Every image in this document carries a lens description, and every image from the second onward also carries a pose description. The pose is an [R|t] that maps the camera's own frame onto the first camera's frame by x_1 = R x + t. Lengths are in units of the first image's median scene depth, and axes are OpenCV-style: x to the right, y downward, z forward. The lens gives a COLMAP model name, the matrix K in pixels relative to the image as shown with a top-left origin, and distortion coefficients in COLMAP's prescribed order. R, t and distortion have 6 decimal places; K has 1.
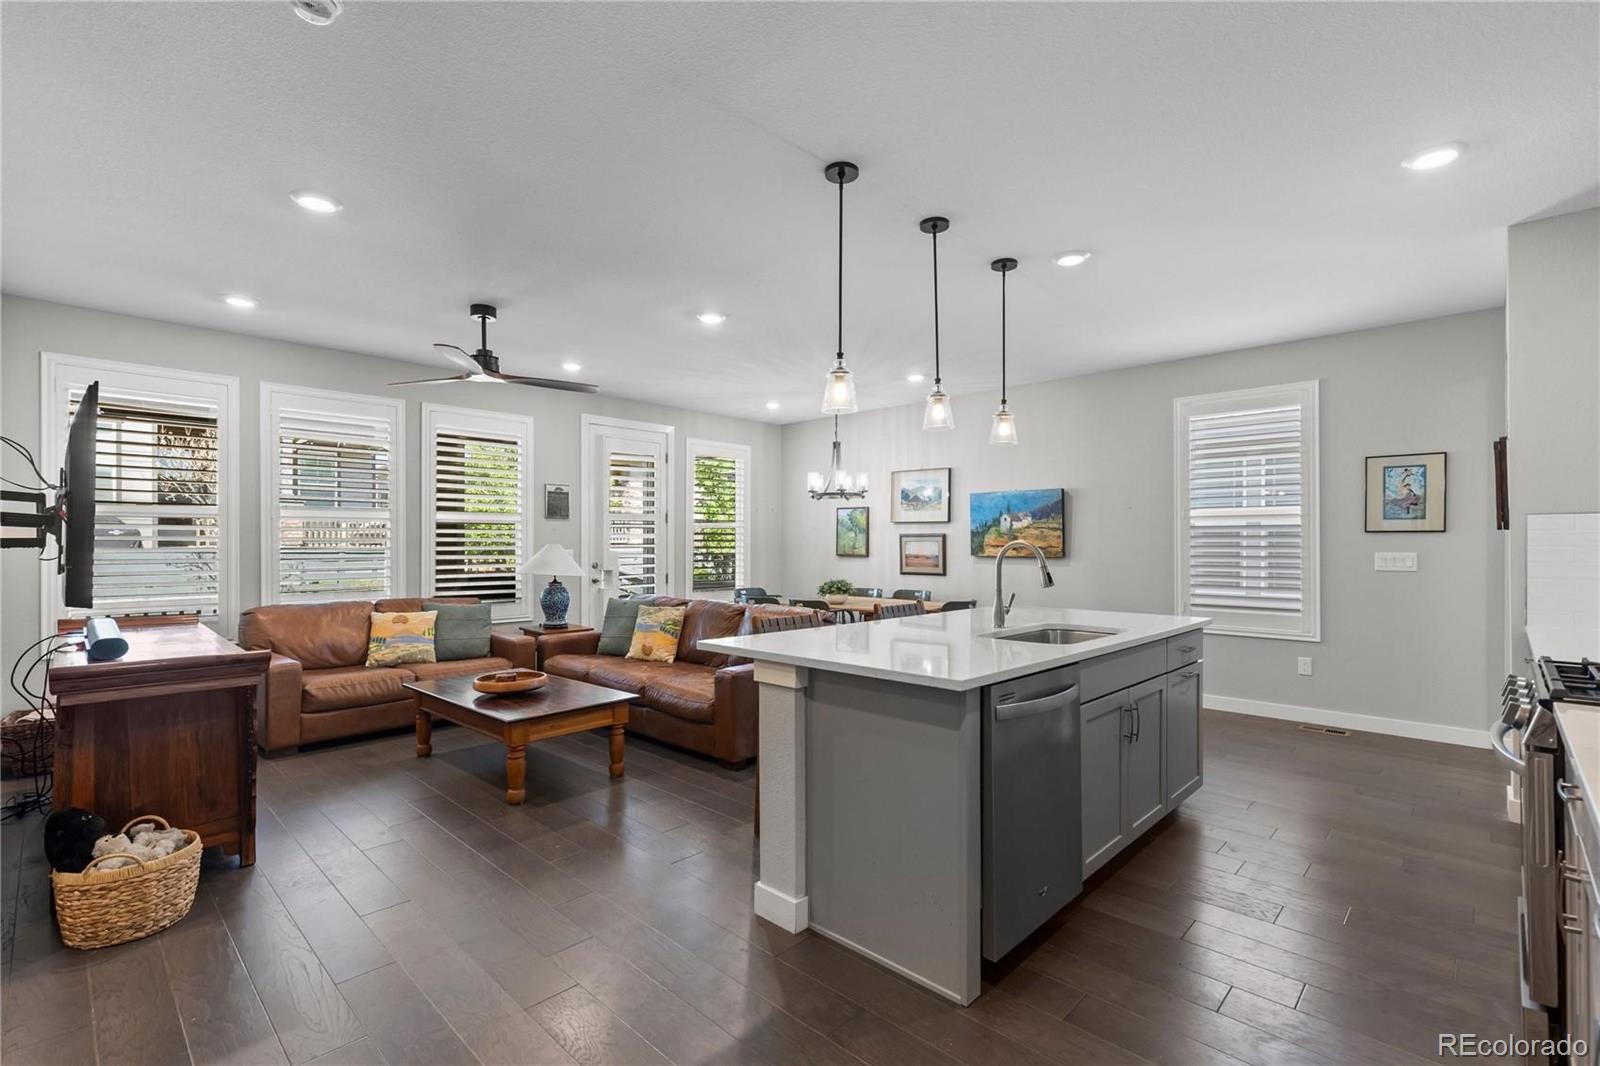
lens RADIAL K [[726.0, 0, 801.4], [0, 726.0, 542.4], [0, 0, 1]] dist [0.007469, -0.001424]
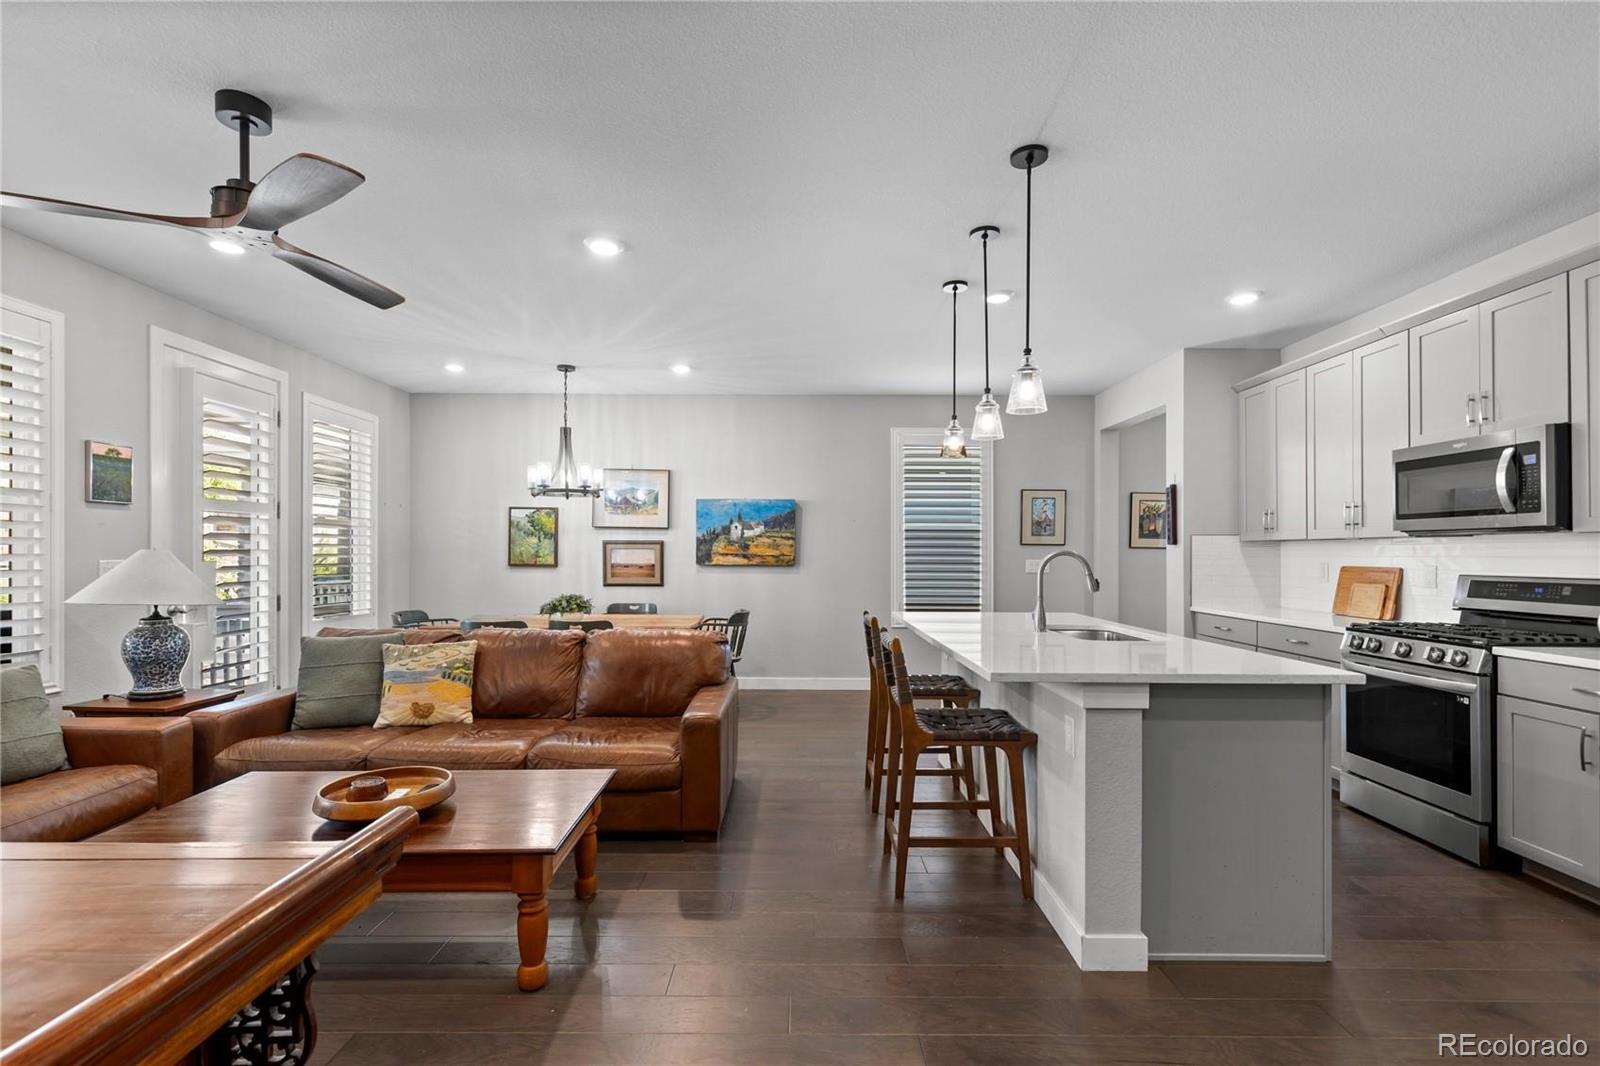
lens RADIAL K [[726.0, 0, 799.1], [0, 726.0, 556.3], [0, 0, 1]] dist [0.007469, -0.001424]
pose [[0.722915, -0.000269, 0.690937, -0.338694], [-0.005965, 0.999960, 0.006631, 0.000552], [-0.690912, -0.008915, 0.722884, 0.222175]]
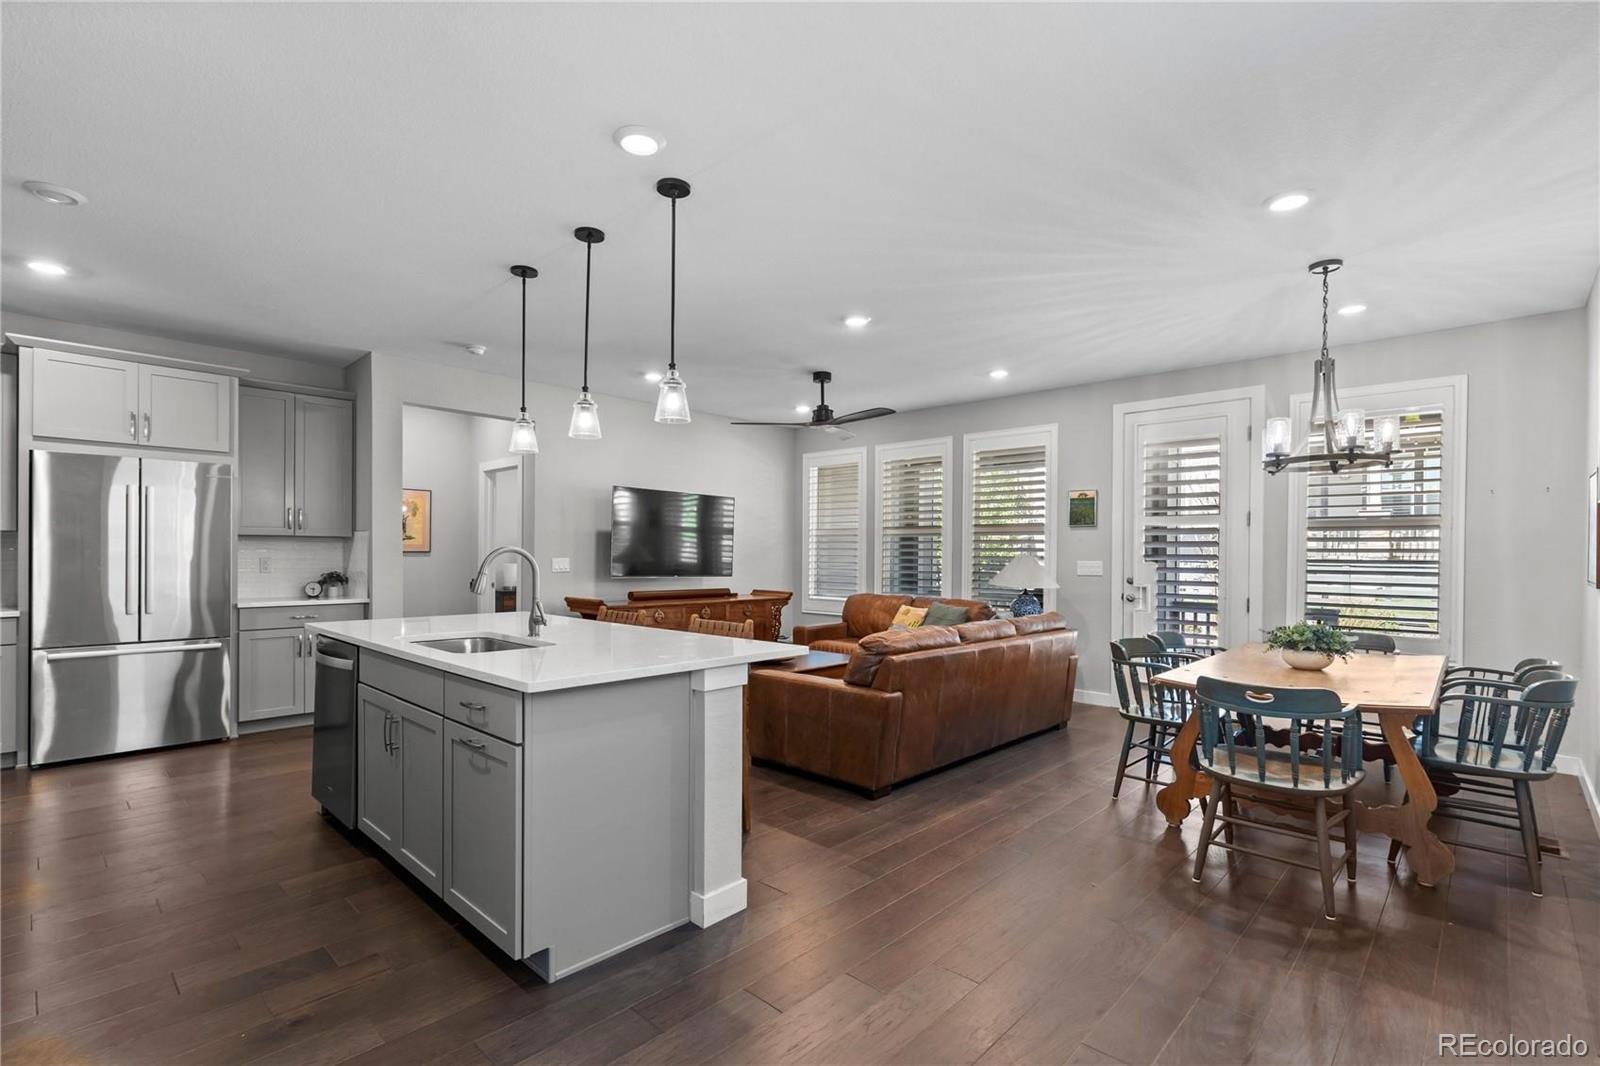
lens RADIAL K [[726.0, 0, 779.4], [0, 726.0, 547.5], [0, 0, 1]] dist [0.007469, -0.001424]
pose [[-0.022090, -0.007886, -0.999725, 0.586981], [-0.004760, 0.999958, -0.007782, 0.001451], [0.999745, 0.004587, -0.022127, 0.637264]]
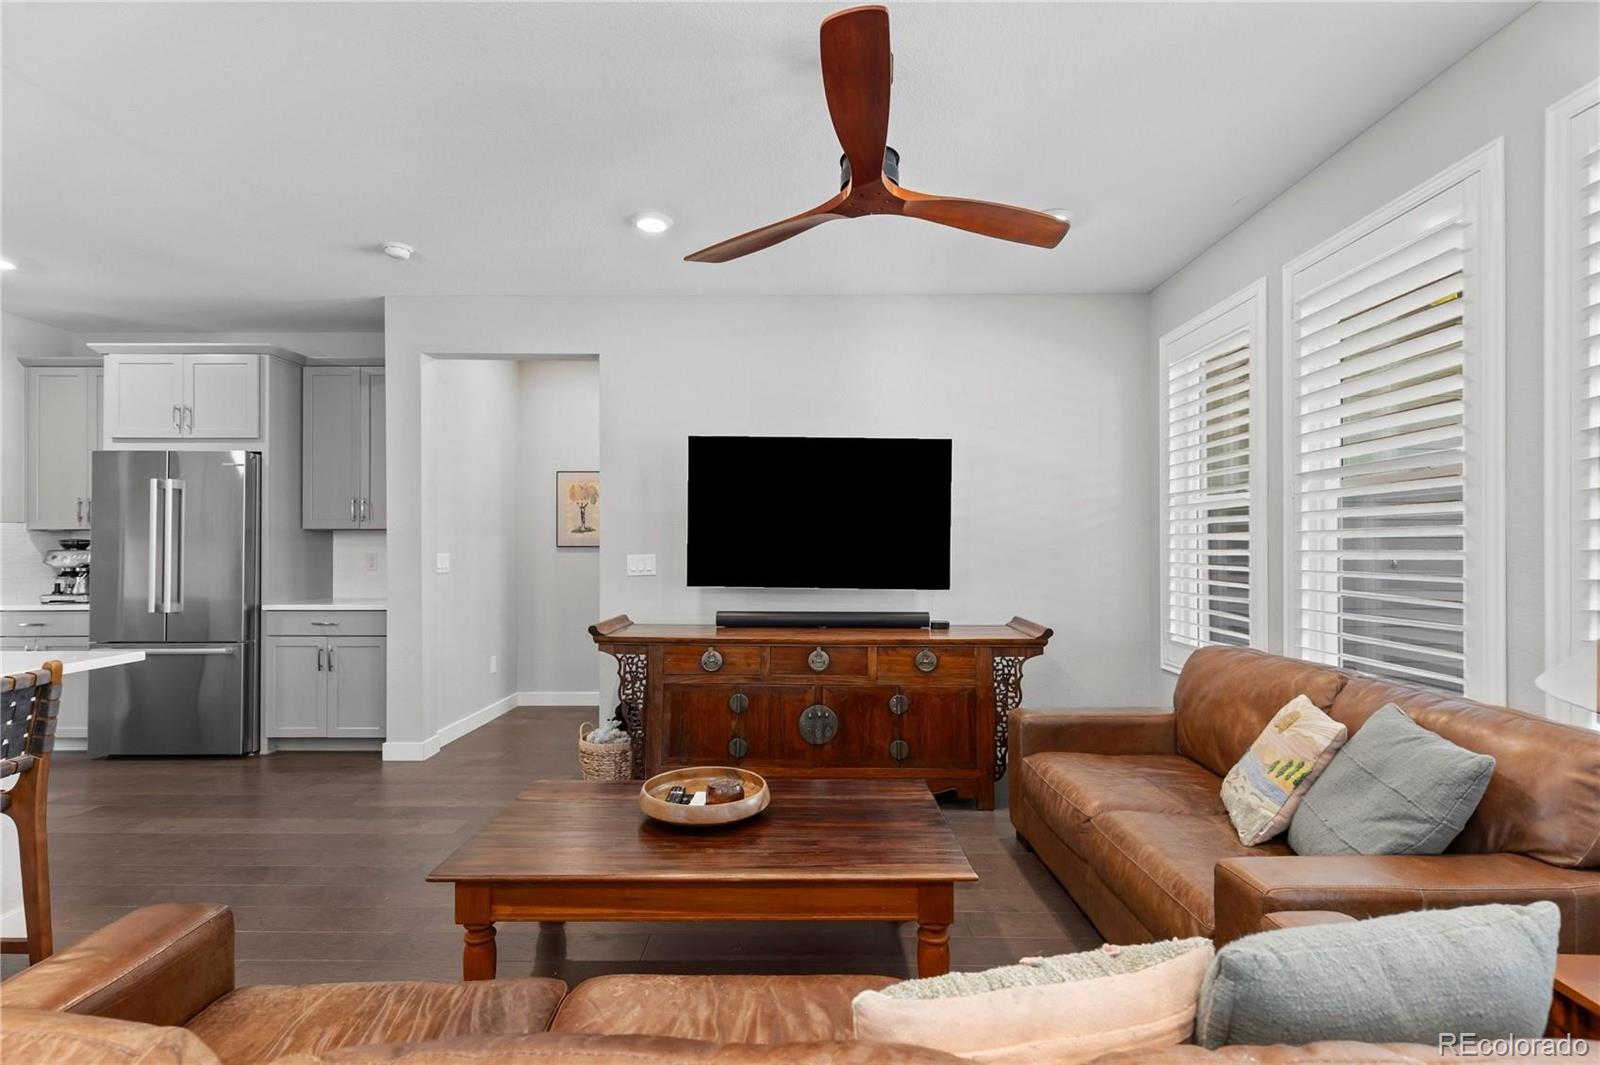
lens RADIAL K [[726.0, 0, 785.5], [0, 726.0, 539.7], [0, 0, 1]] dist [0.007469, -0.001424]
pose [[-0.730336, -0.005854, -0.683063, -0.031367], [0.001894, 0.999942, -0.010595, 0.003279], [0.683085, -0.009032, -0.730283, 0.878831]]
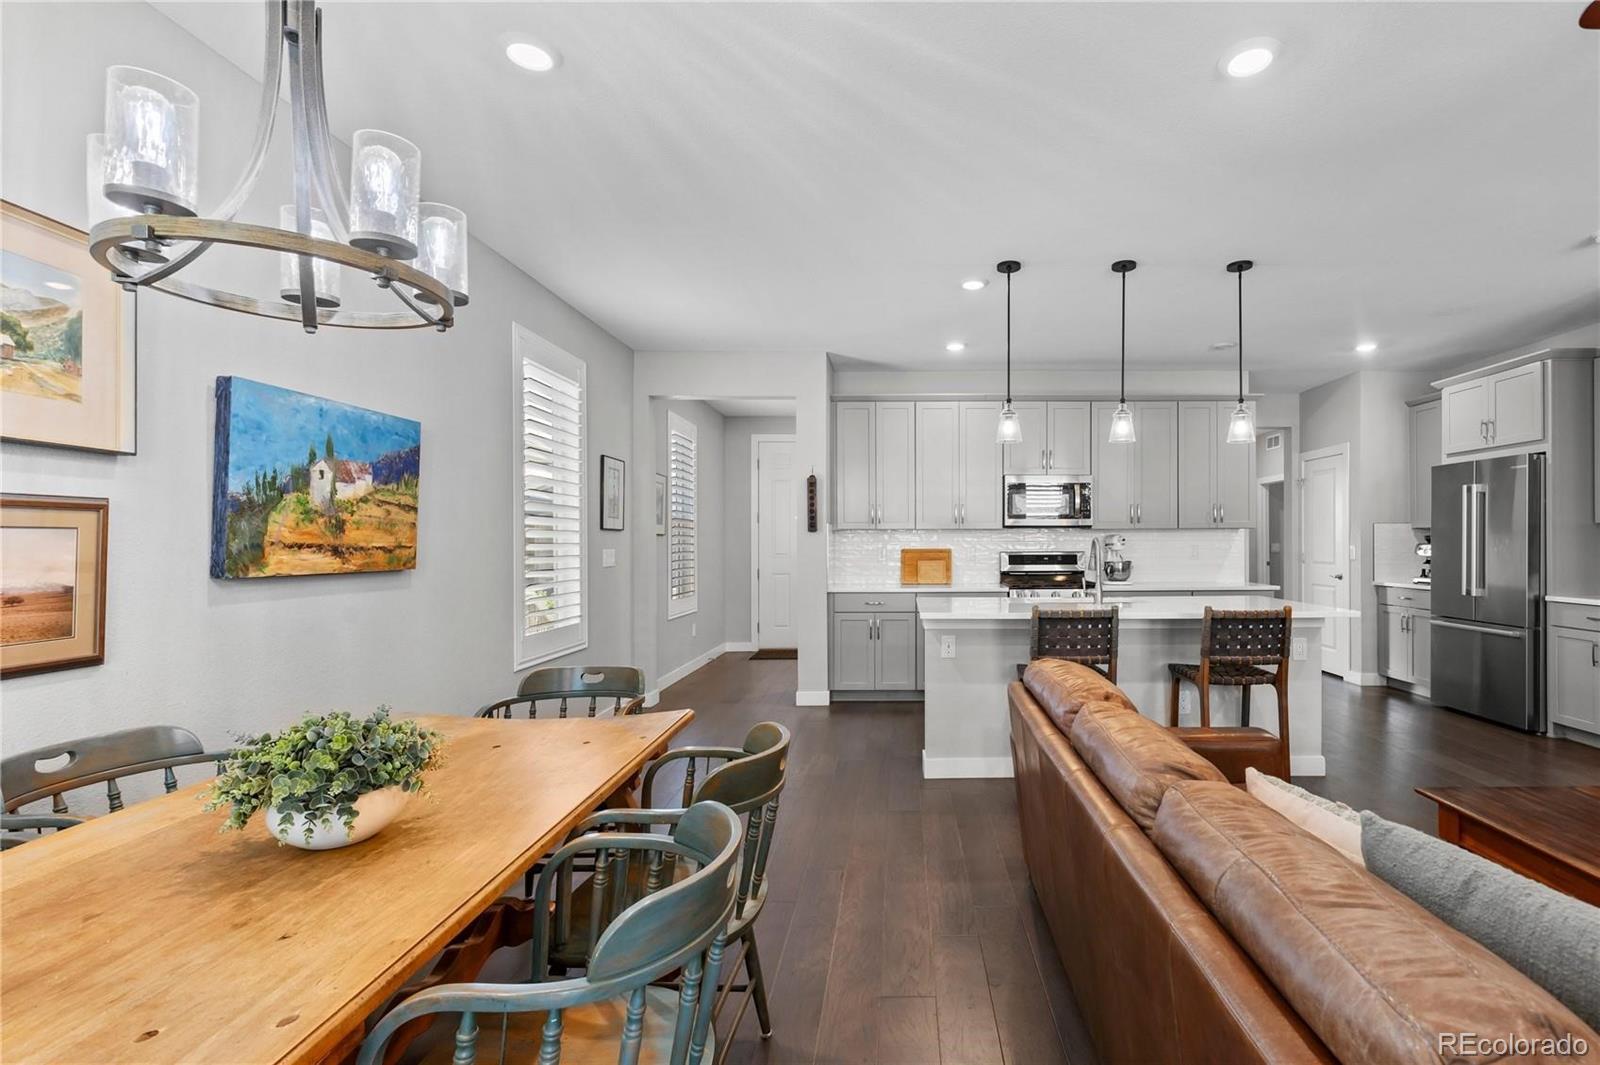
lens RADIAL K [[769.4, 0, 894.1], [0, 769.4, 535.1], [0, 0, 1]] dist [0.005979, 0.000570]
pose [[-0.696721, 0.007036, 0.717308, -0.206772], [-0.000126, 0.999951, -0.009930, 0.003481], [-0.717342, -0.007009, -0.696686, 1.056323]]
